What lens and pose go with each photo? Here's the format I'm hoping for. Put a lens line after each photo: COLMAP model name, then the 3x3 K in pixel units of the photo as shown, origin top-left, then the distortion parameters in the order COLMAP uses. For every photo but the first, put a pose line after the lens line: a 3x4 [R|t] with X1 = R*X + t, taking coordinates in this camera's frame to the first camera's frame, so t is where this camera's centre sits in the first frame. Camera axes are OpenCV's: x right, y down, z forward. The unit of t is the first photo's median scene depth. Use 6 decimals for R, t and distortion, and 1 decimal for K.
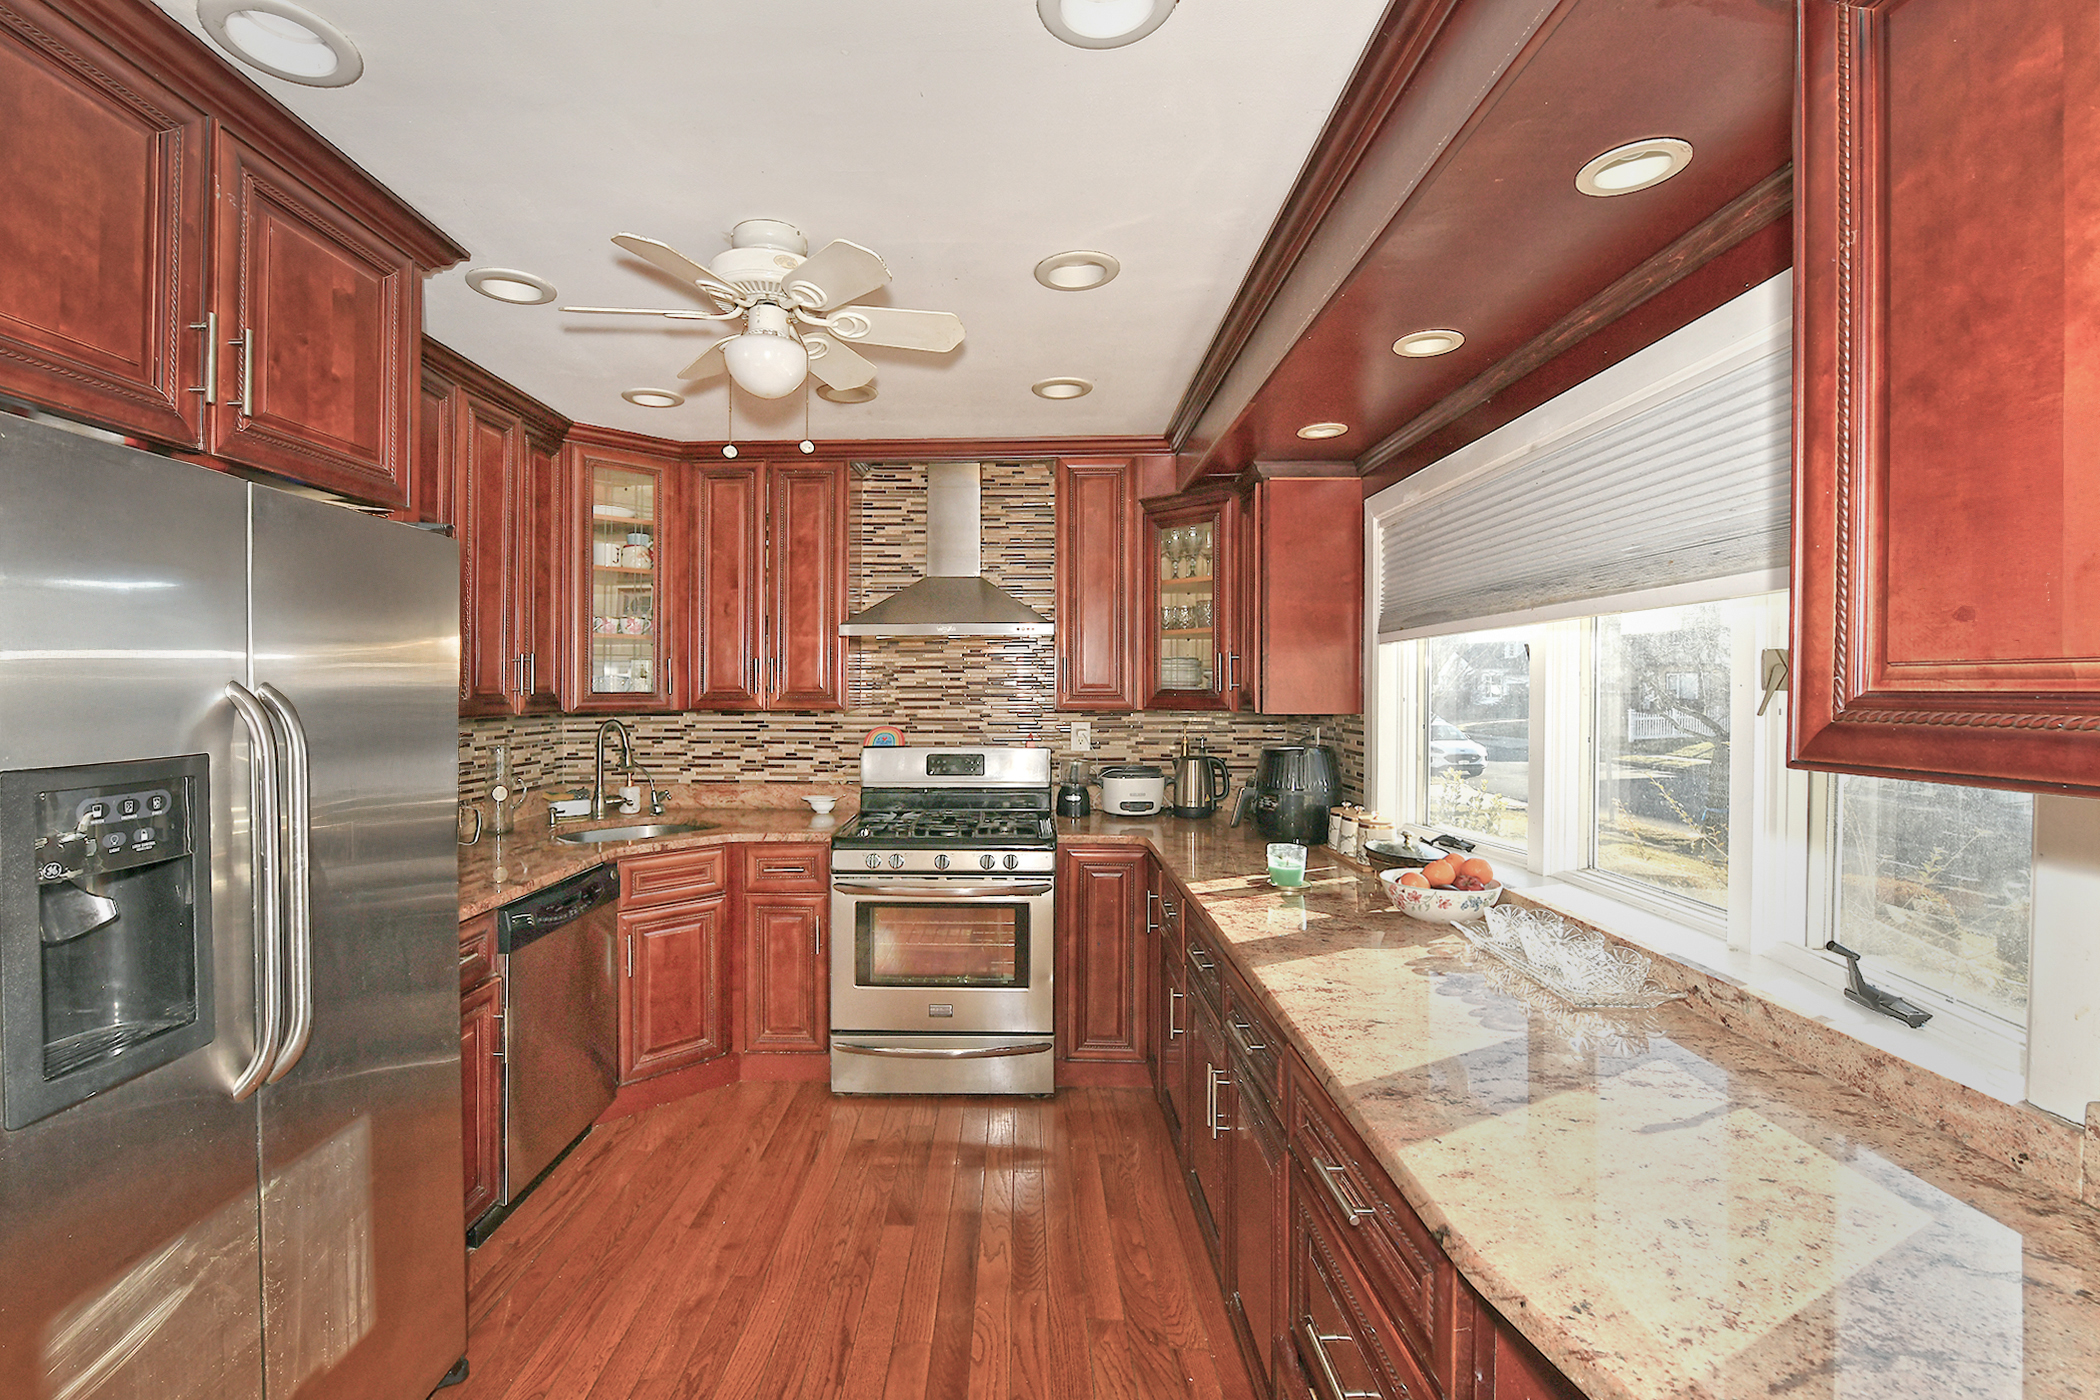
lens RADIAL K [[885.0, 0, 996.4], [0, 885.0, 683.9], [0, 0, 1]] dist [-0.003120, -0.000406]
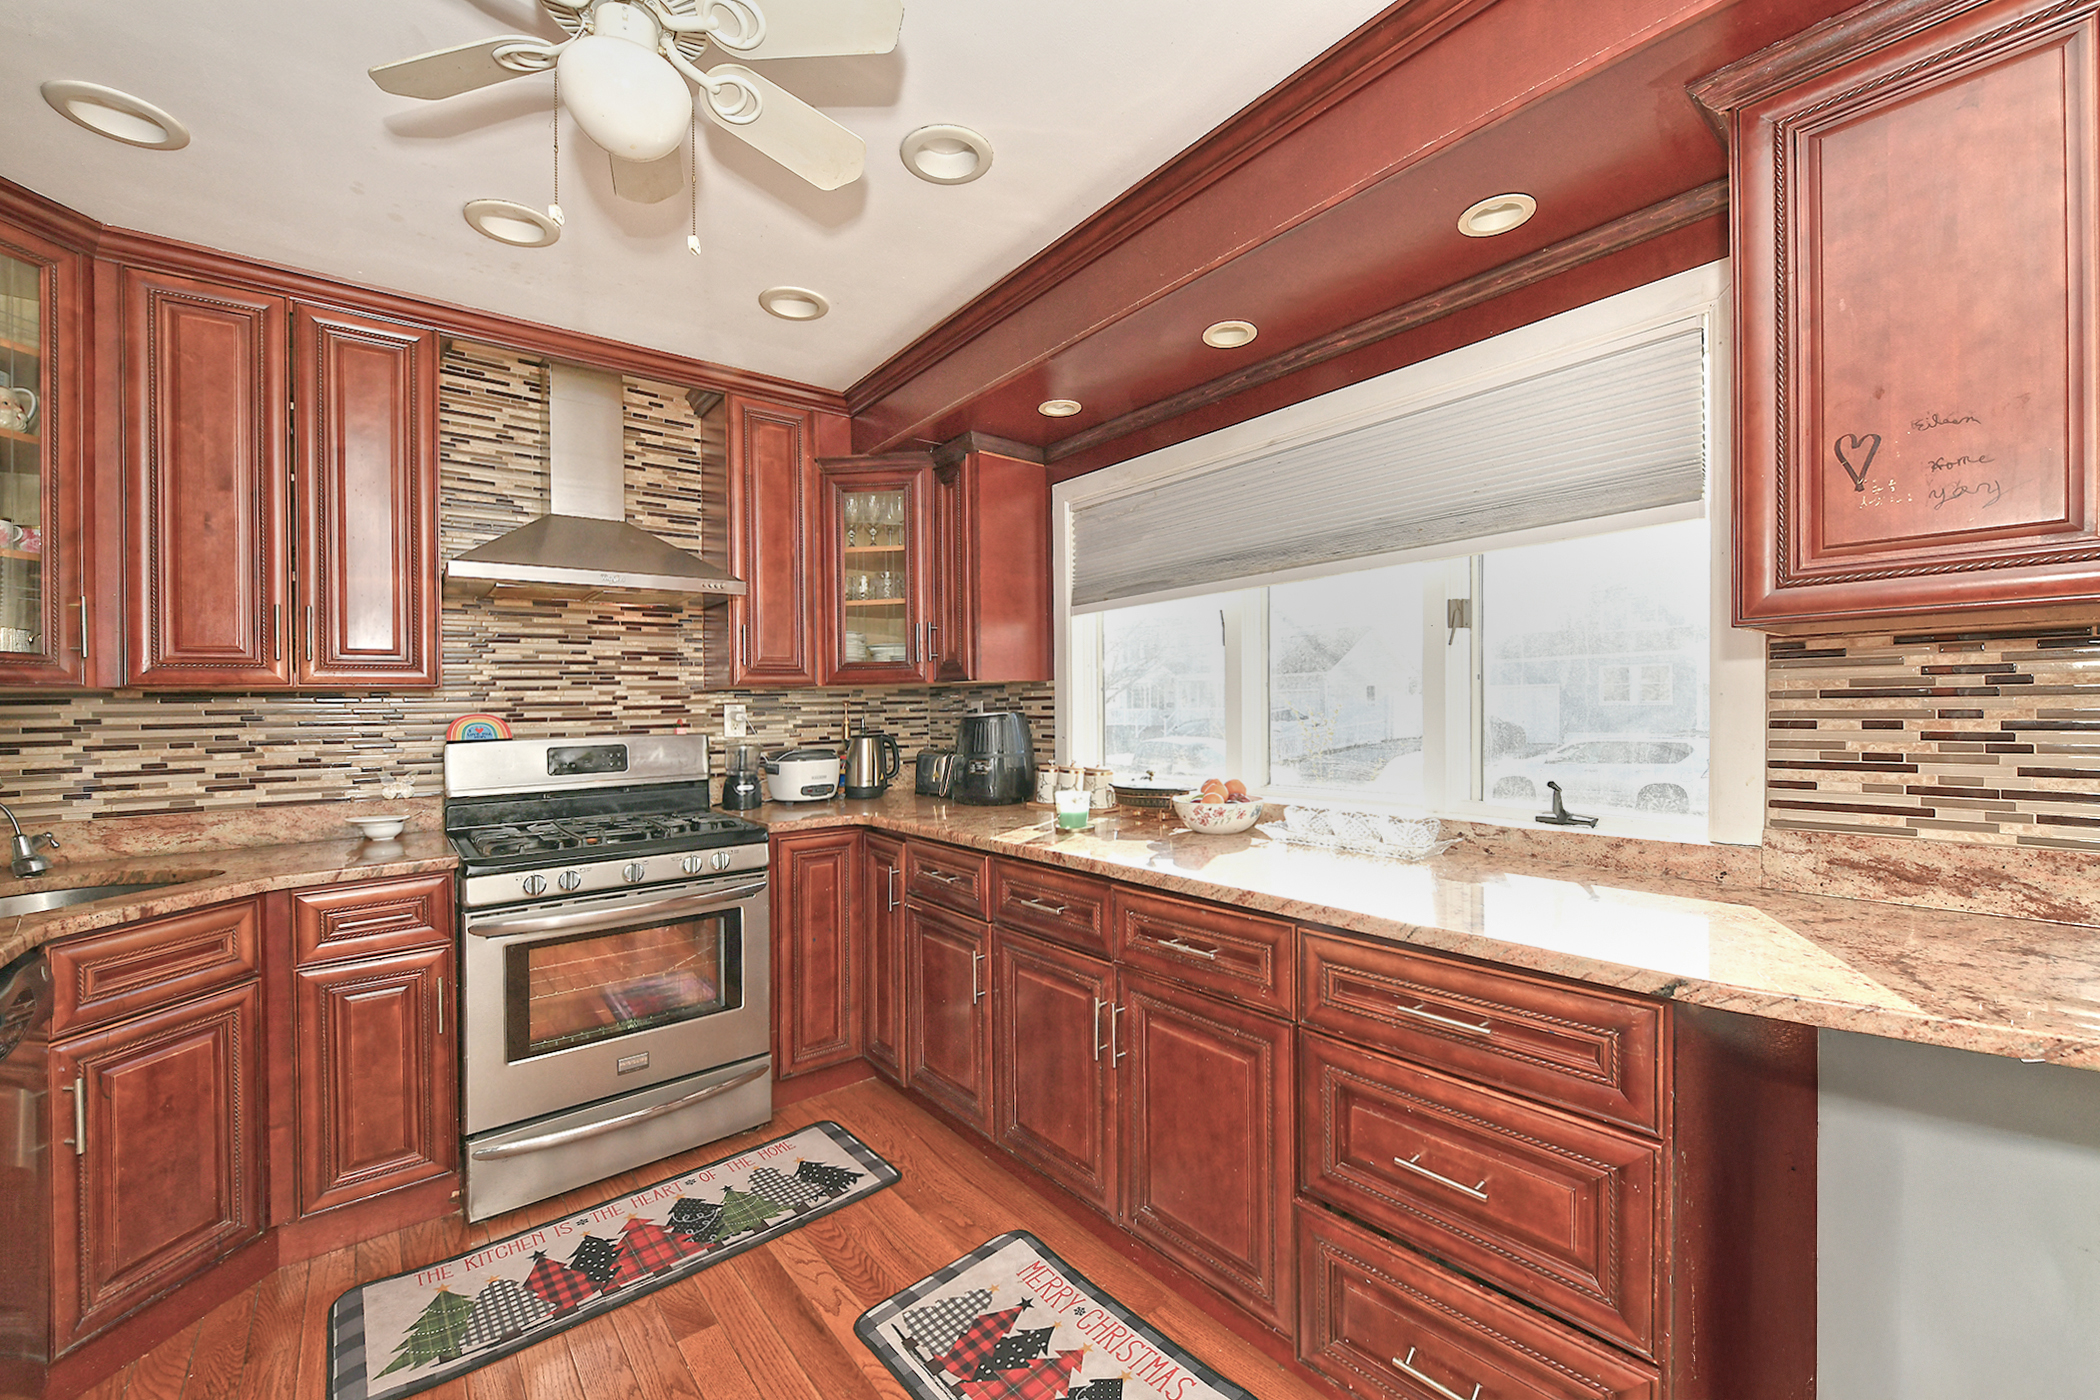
lens RADIAL K [[847.0, 0, 1046.1], [0, 847.0, 709.2], [0, 0, 1]] dist [0.001214, -0.004978]
pose [[0.759990, -0.023592, 0.649507, -0.248056], [0.022100, 0.999701, 0.010453, 0.052439], [-0.649559, 0.006410, 0.760284, 0.178515]]
